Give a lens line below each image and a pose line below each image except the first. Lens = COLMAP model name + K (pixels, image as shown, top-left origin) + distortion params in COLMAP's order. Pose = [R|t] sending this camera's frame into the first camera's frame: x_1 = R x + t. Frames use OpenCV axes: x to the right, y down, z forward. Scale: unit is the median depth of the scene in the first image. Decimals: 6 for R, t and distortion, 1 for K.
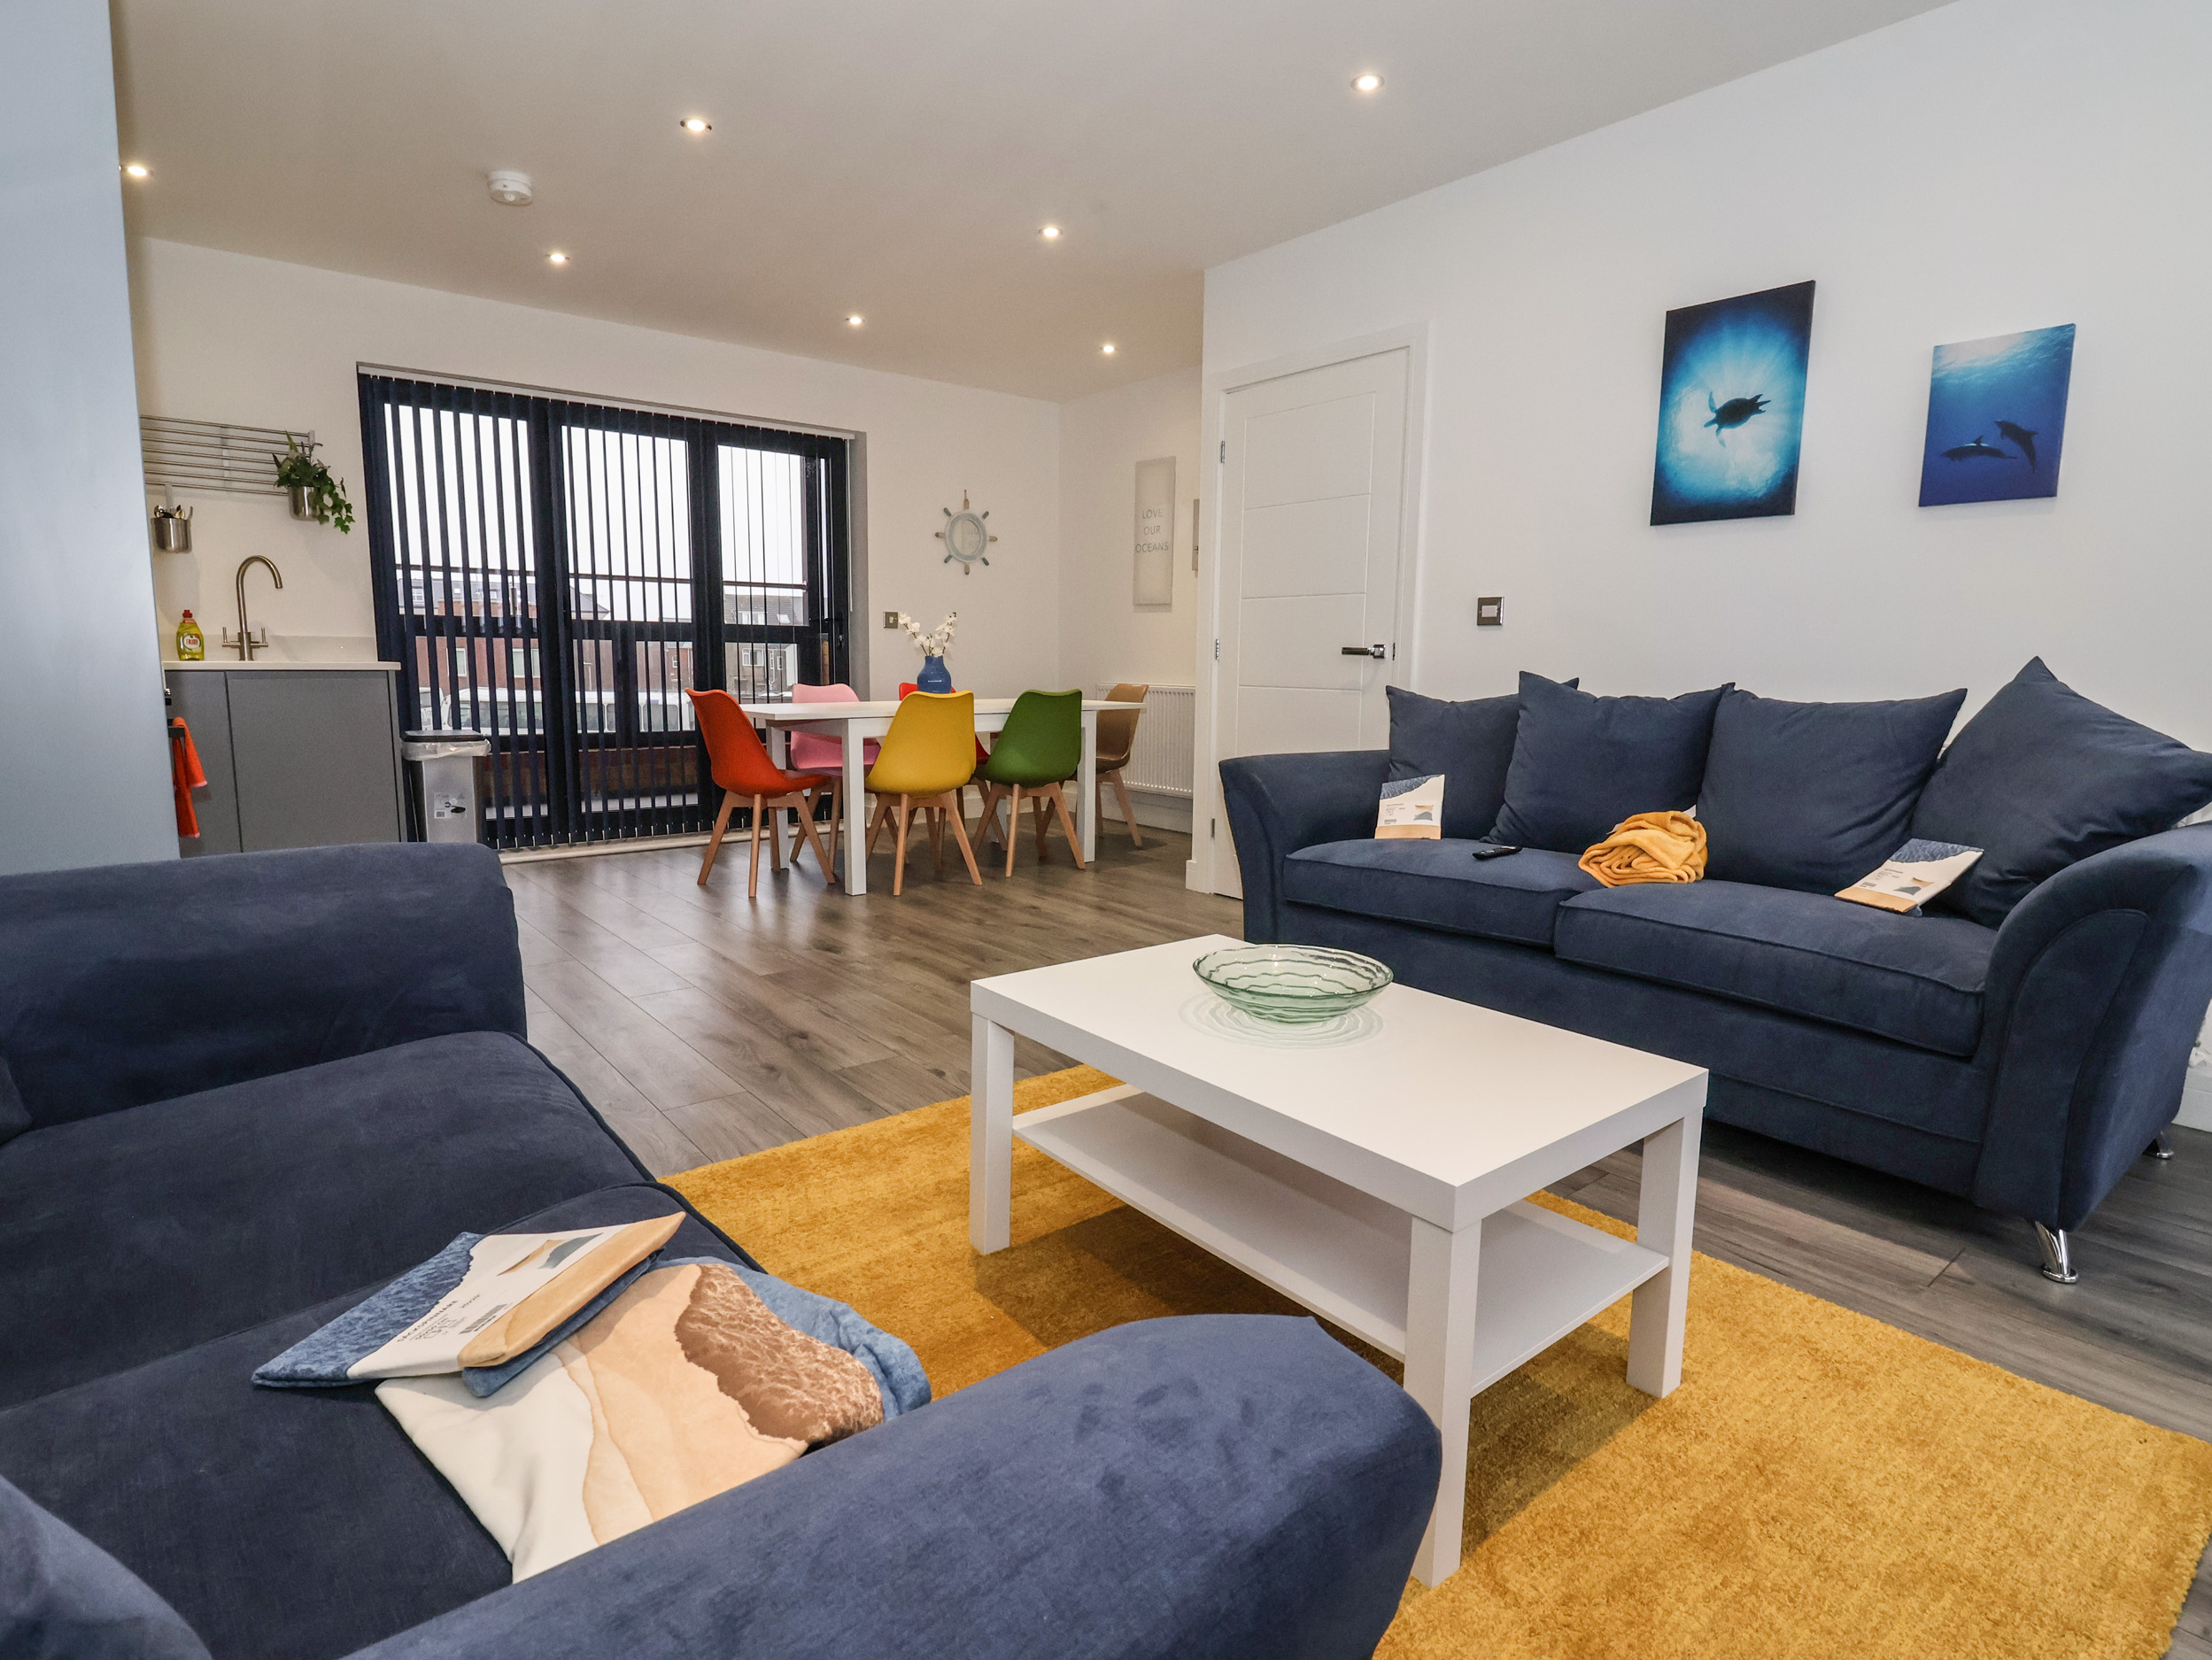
lens RADIAL K [[1160.0, 0, 1106.4], [0, 1160.0, 830.3], [0, 0, 1]] dist [0.001753, 0.000341]
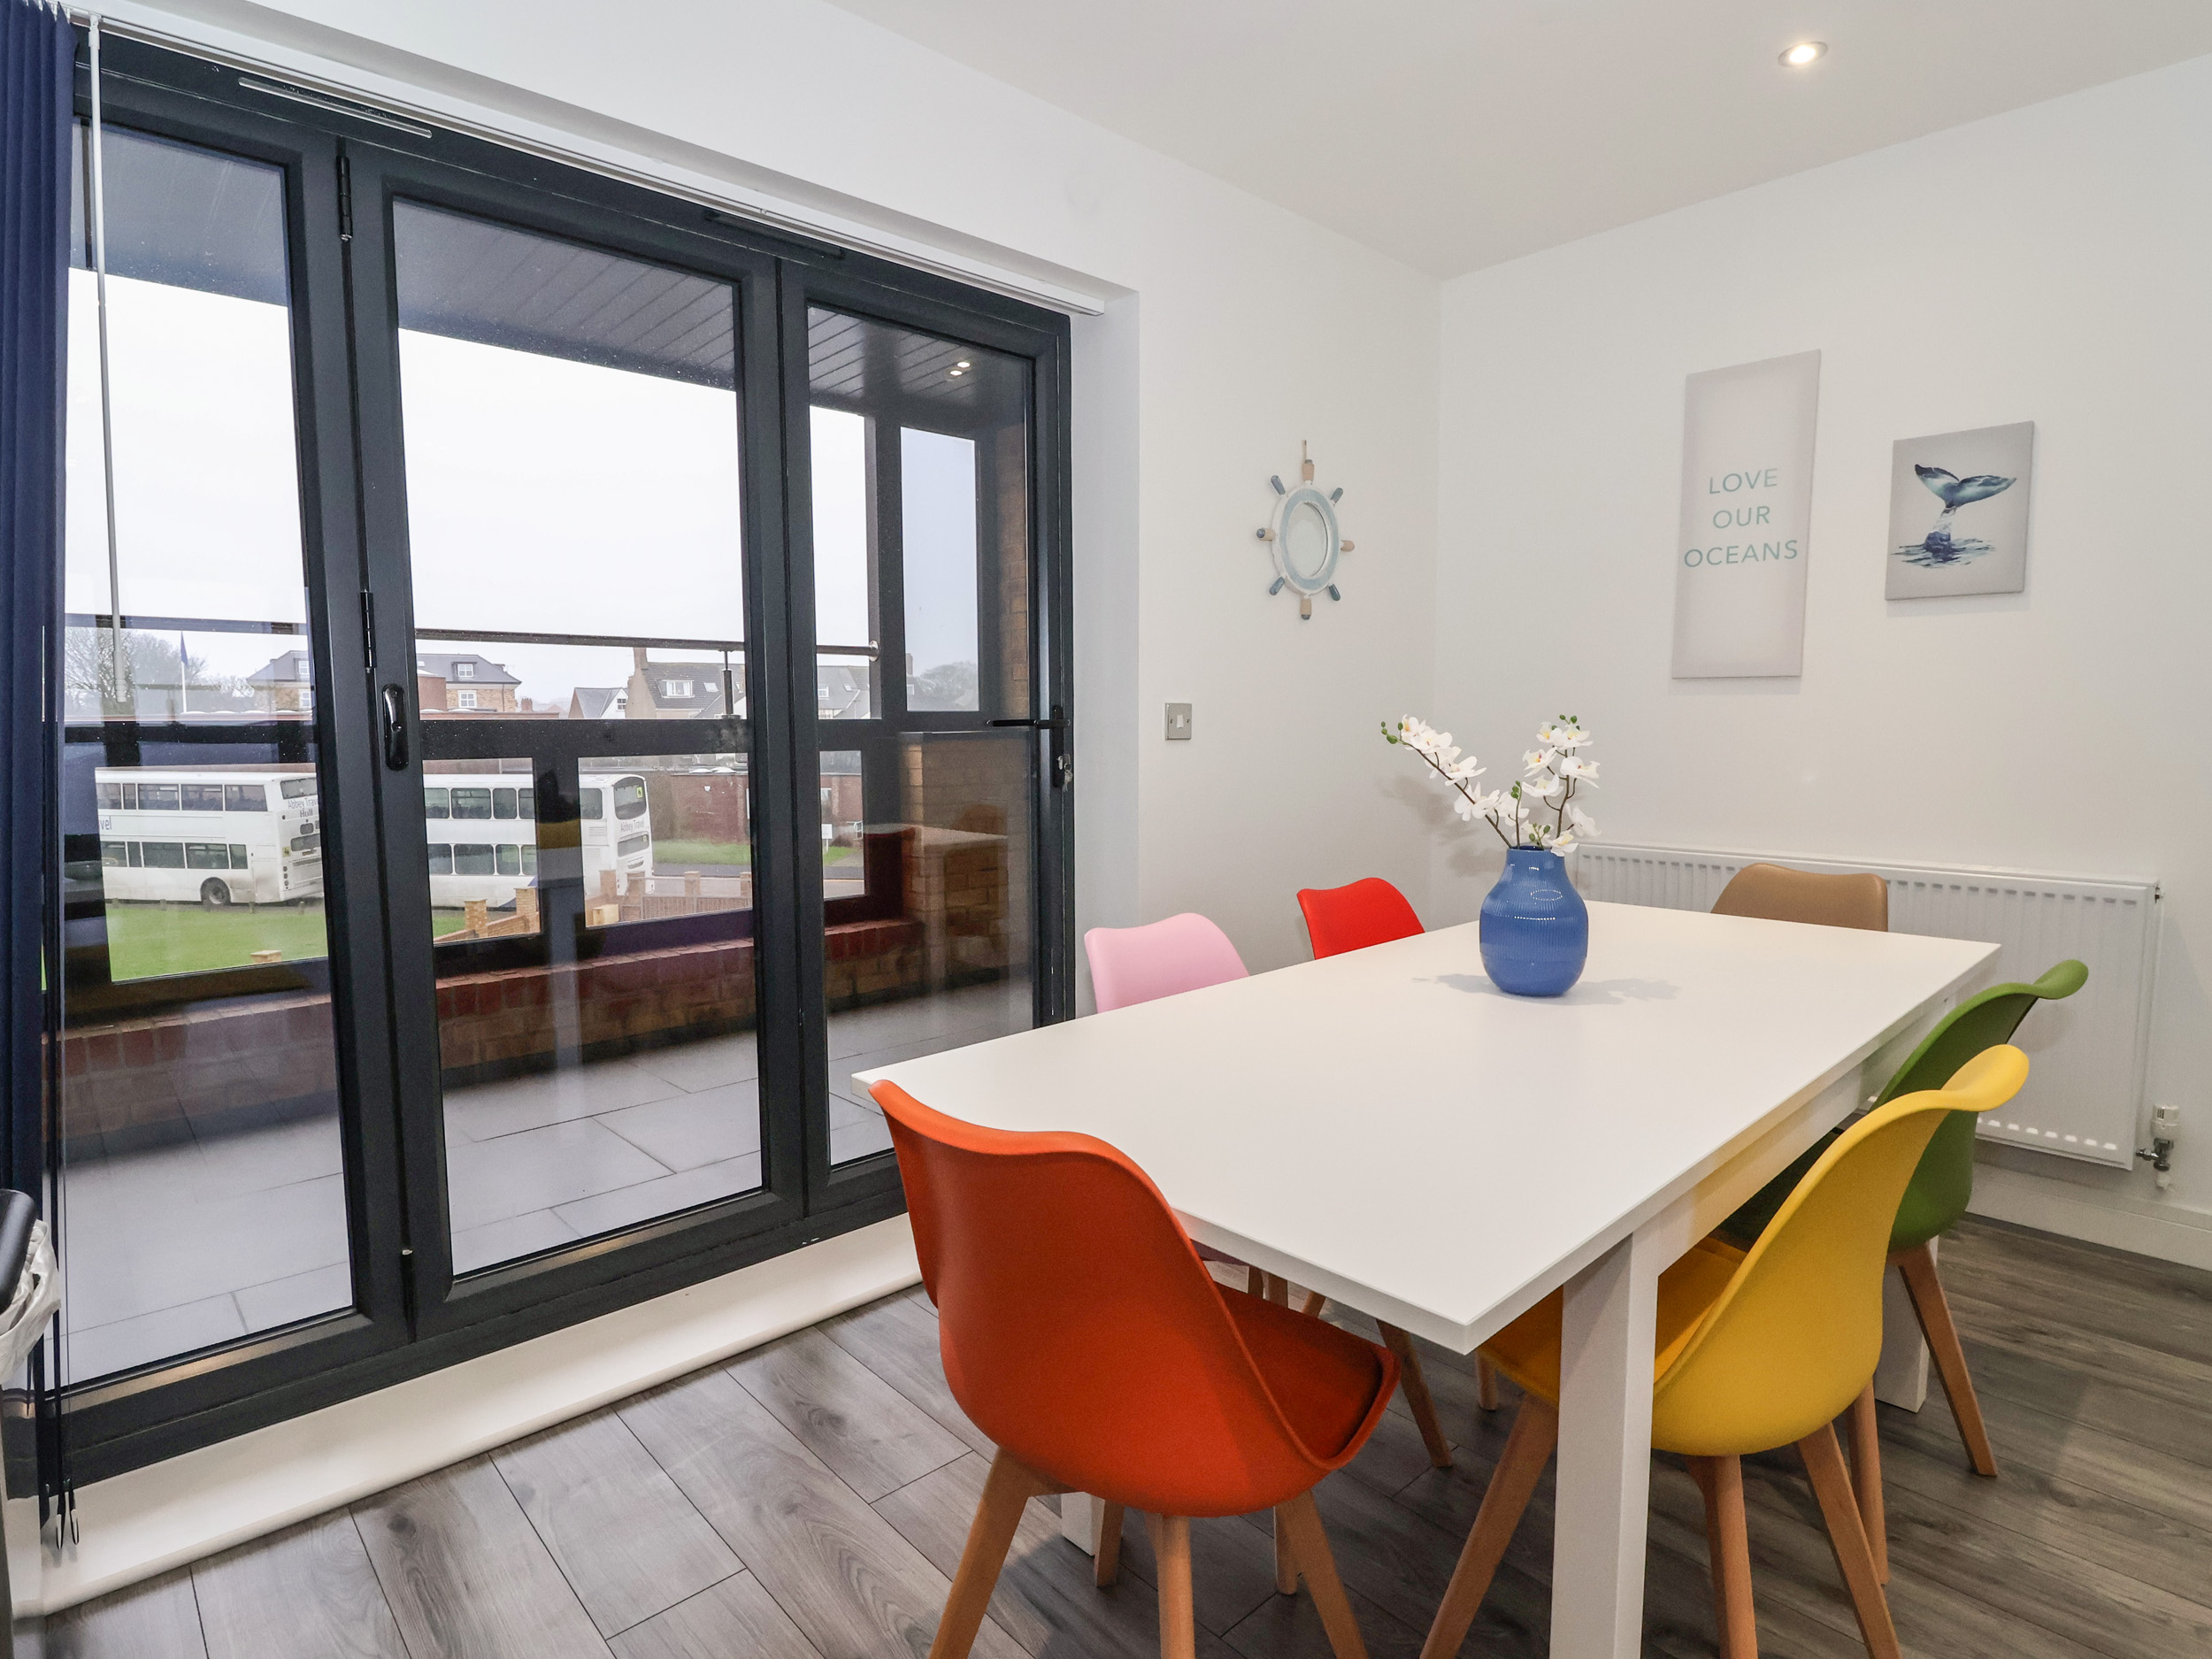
lens RADIAL K [[1160.1, 0, 1108.7], [0, 1160.1, 826.2], [0, 0, 1]] dist [0.001753, 0.000341]
pose [[0.997935, -0.024065, 0.059550, -0.232184], [0.027235, 0.998223, -0.052993, -0.115567], [-0.058169, 0.054505, 0.996818, 0.546900]]
